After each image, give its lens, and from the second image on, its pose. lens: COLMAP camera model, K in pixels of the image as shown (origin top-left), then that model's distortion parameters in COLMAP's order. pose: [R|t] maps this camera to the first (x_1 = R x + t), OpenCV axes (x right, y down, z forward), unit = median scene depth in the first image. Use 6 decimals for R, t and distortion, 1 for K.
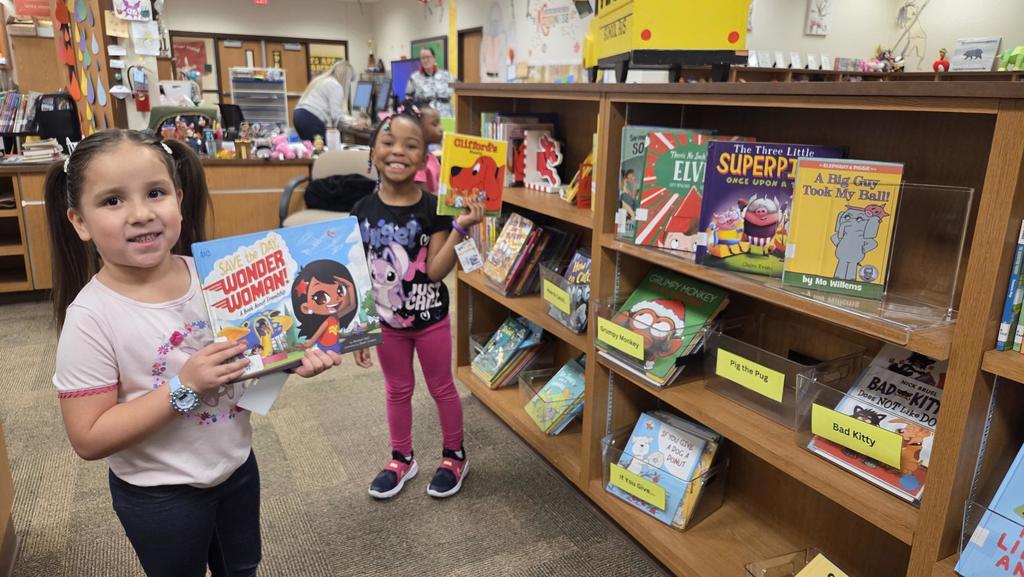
lens RADIAL K [[707.3, 0, 512.0], [0, 707.3, 288.5], [0, 0, 1]] dist [0.062543, -0.085886]
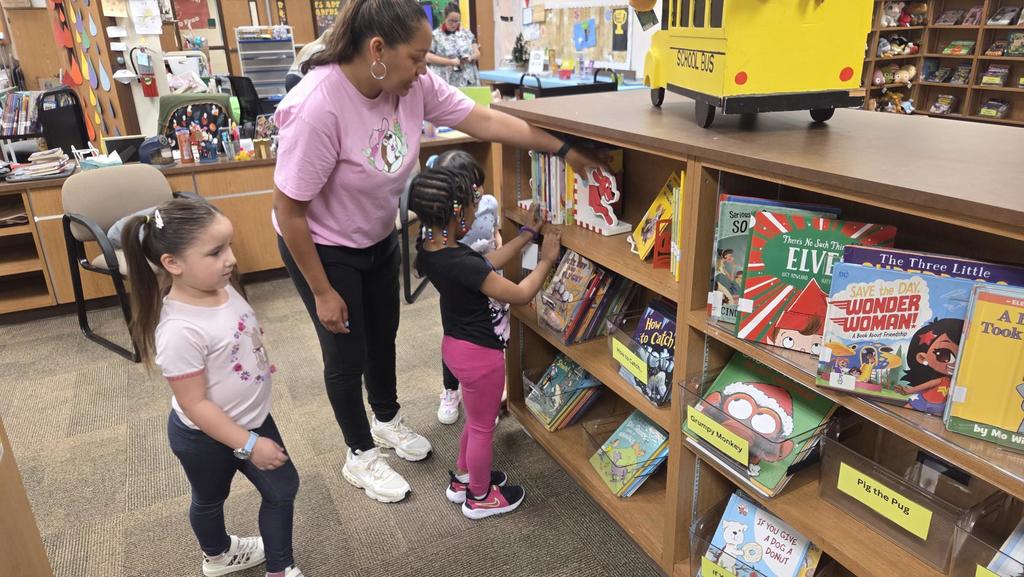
lens RADIAL K [[694.0, 0, 512.0], [0, 694.0, 288.5], [0, 0, 1]] dist [0.062176, -0.056576]
pose [[0.998854, -0.041429, -0.023957, -0.062509], [0.043728, 0.993500, 0.105103, -0.182875], [0.019447, -0.106030, 0.994173, 0.131091]]
